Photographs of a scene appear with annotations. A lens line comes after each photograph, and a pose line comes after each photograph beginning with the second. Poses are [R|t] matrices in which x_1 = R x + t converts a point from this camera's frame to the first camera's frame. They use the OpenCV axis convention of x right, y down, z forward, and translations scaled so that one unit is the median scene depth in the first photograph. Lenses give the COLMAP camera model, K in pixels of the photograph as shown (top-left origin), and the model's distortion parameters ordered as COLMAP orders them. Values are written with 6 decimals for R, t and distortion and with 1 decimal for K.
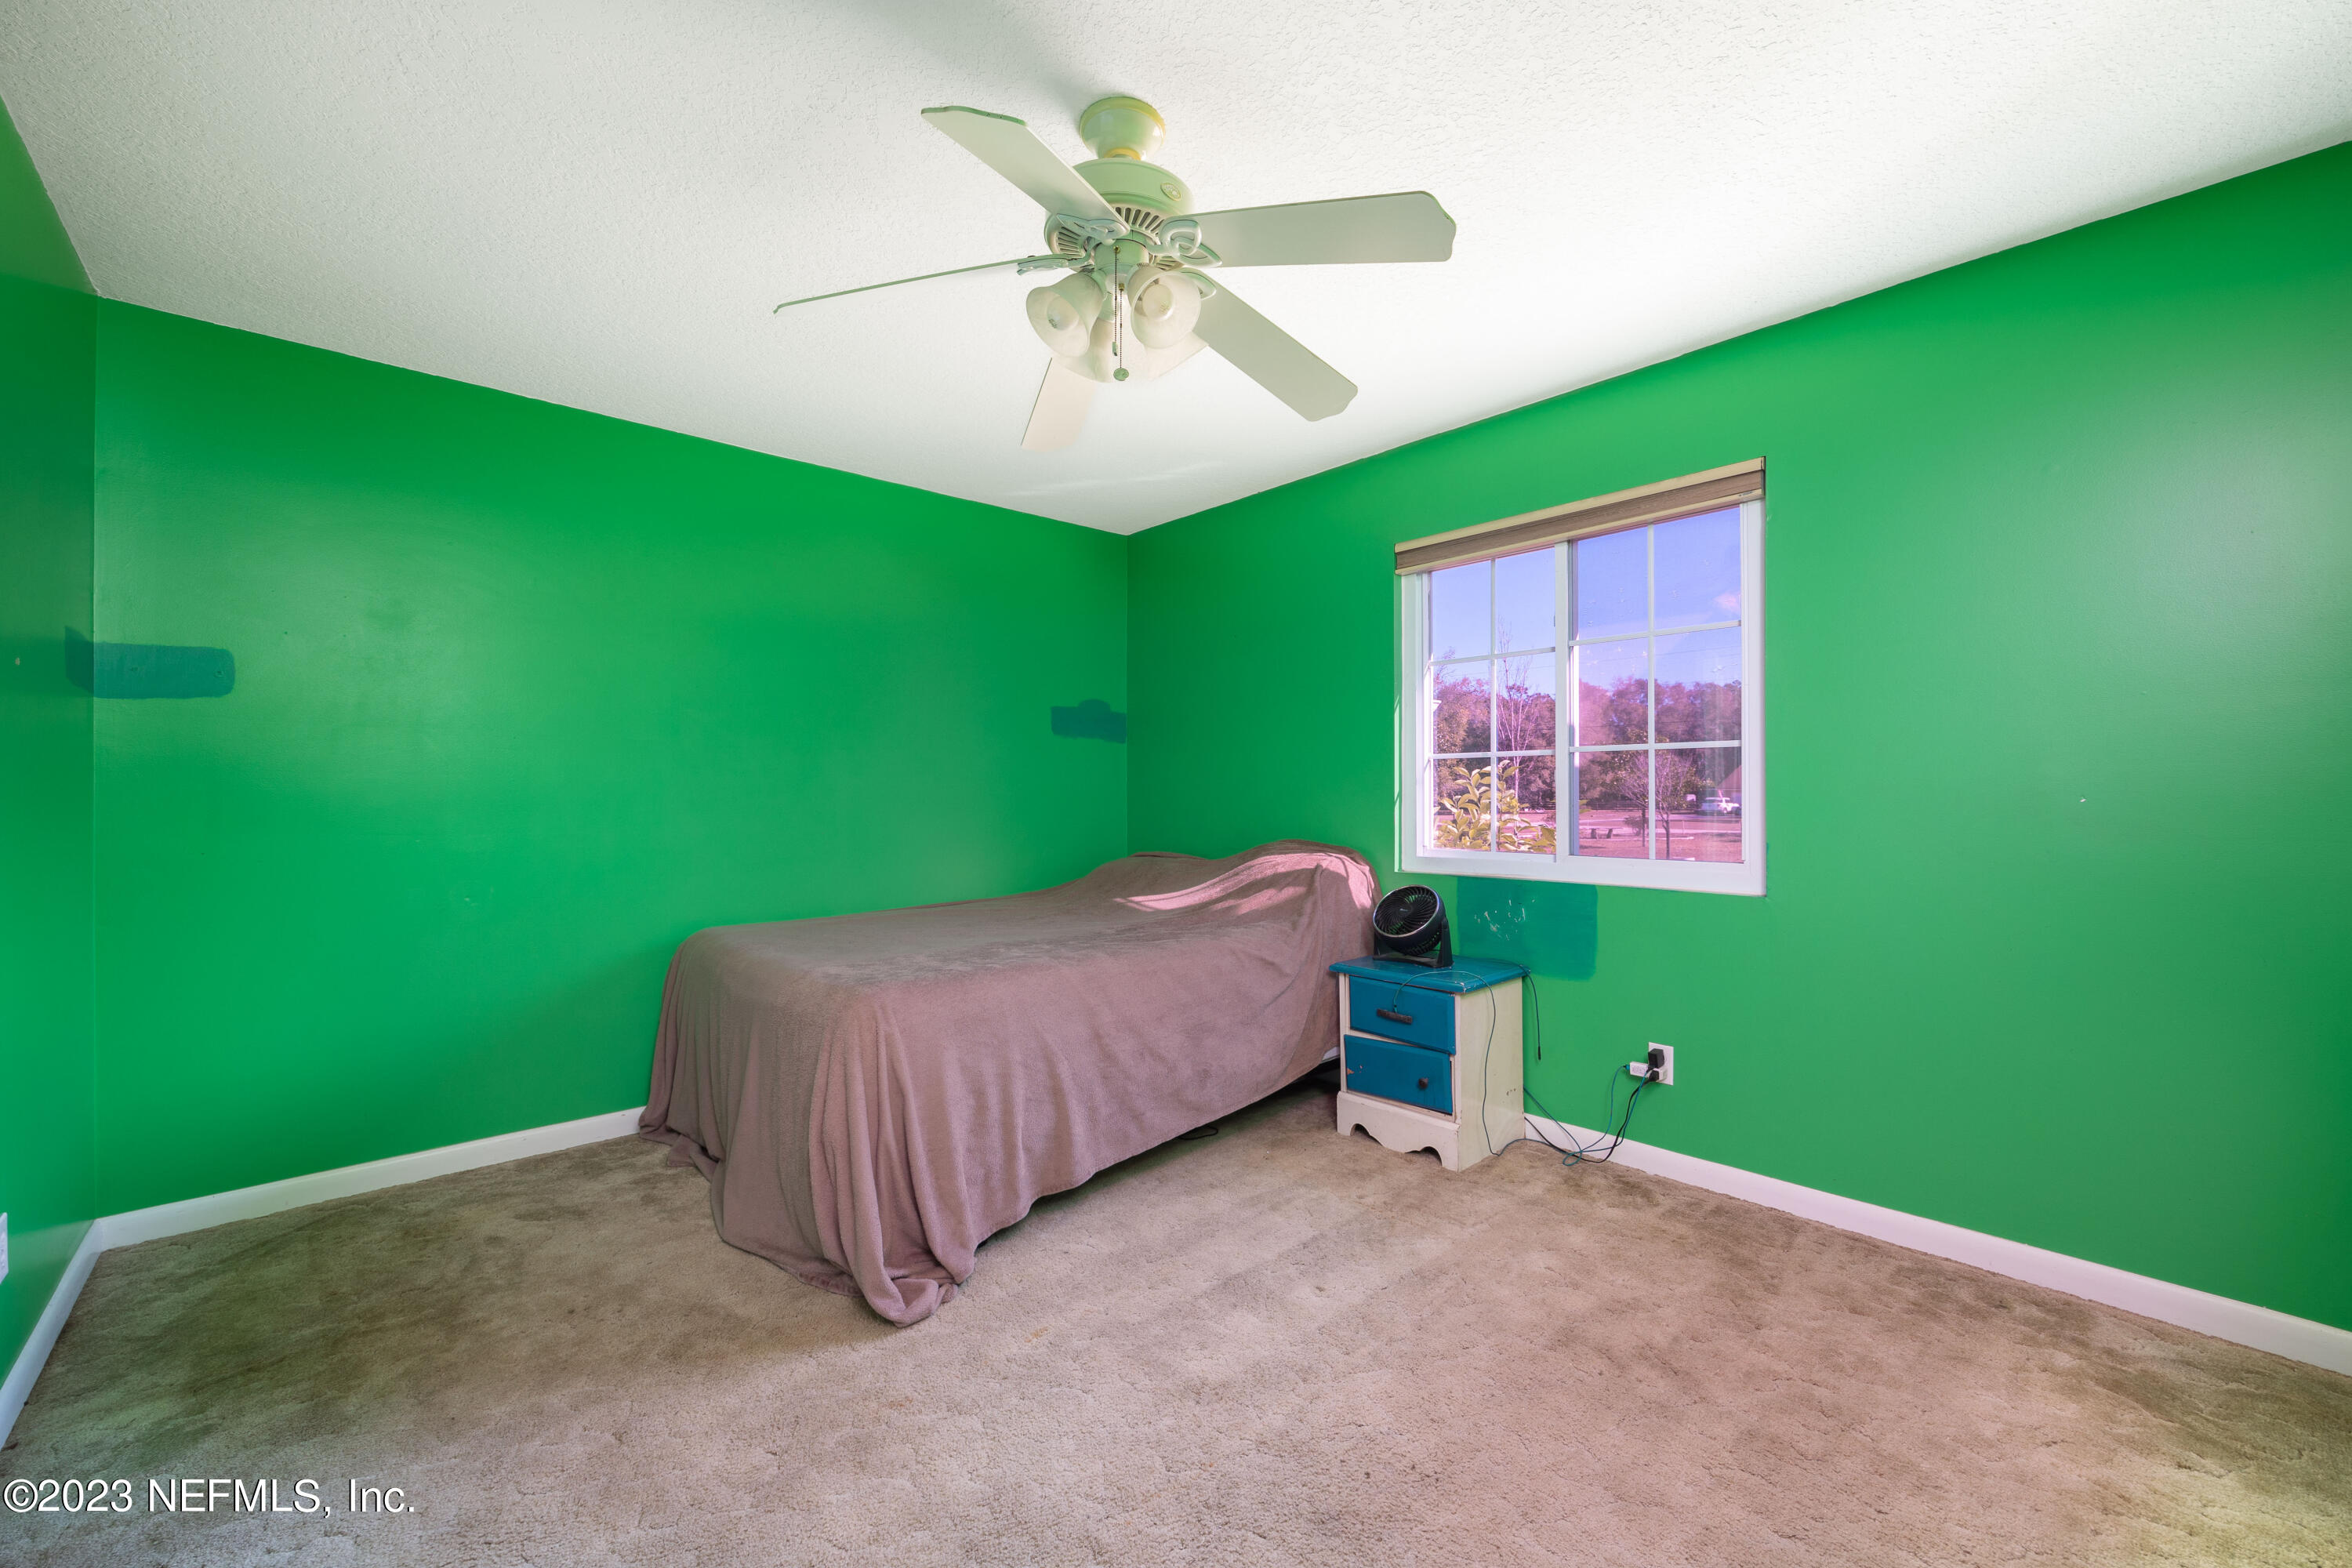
lens RADIAL K [[955.7, 0, 1183.2], [0, 955.7, 794.0], [0, 0, 1]] dist [-0.001448, -0.000254]
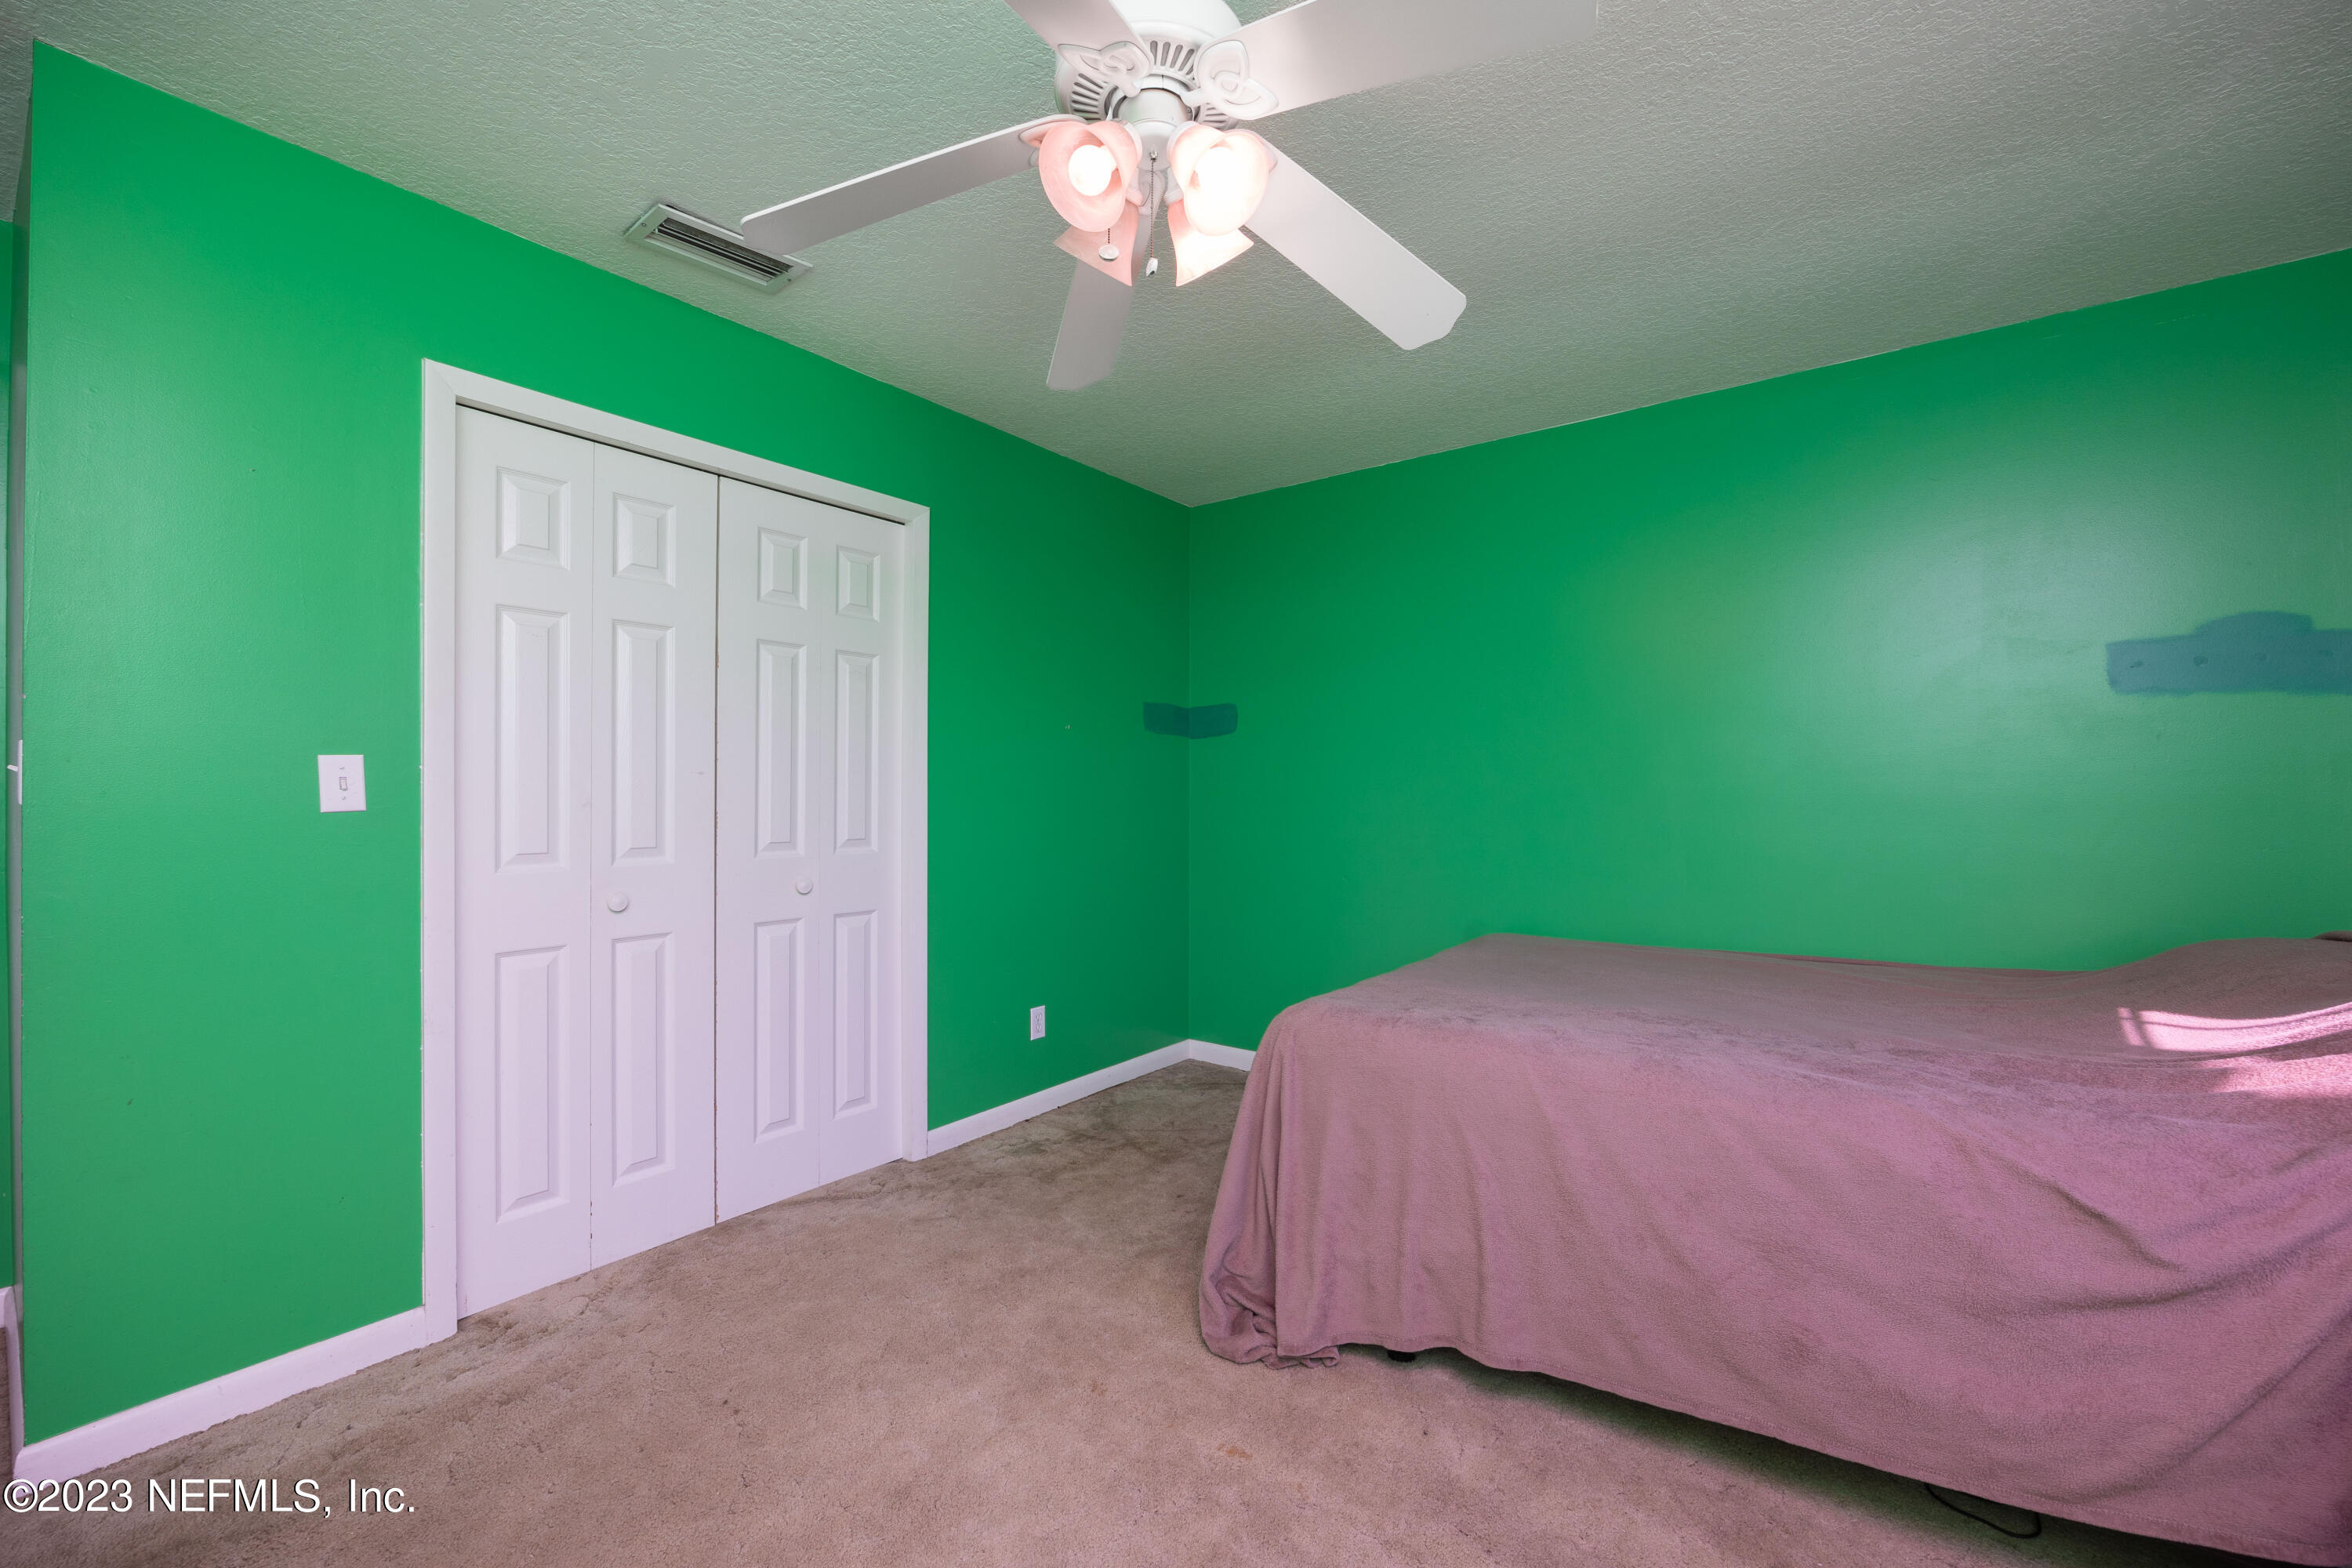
lens RADIAL K [[955.7, 0, 1183.2], [0, 955.7, 794.0], [0, 0, 1]] dist [-0.001448, -0.000254]
pose [[0.151698, 0.001482, -0.988426, 0.533635], [0.001577, 0.999997, 0.001741, -0.005002], [0.988426, -0.001823, 0.151696, 0.673617]]
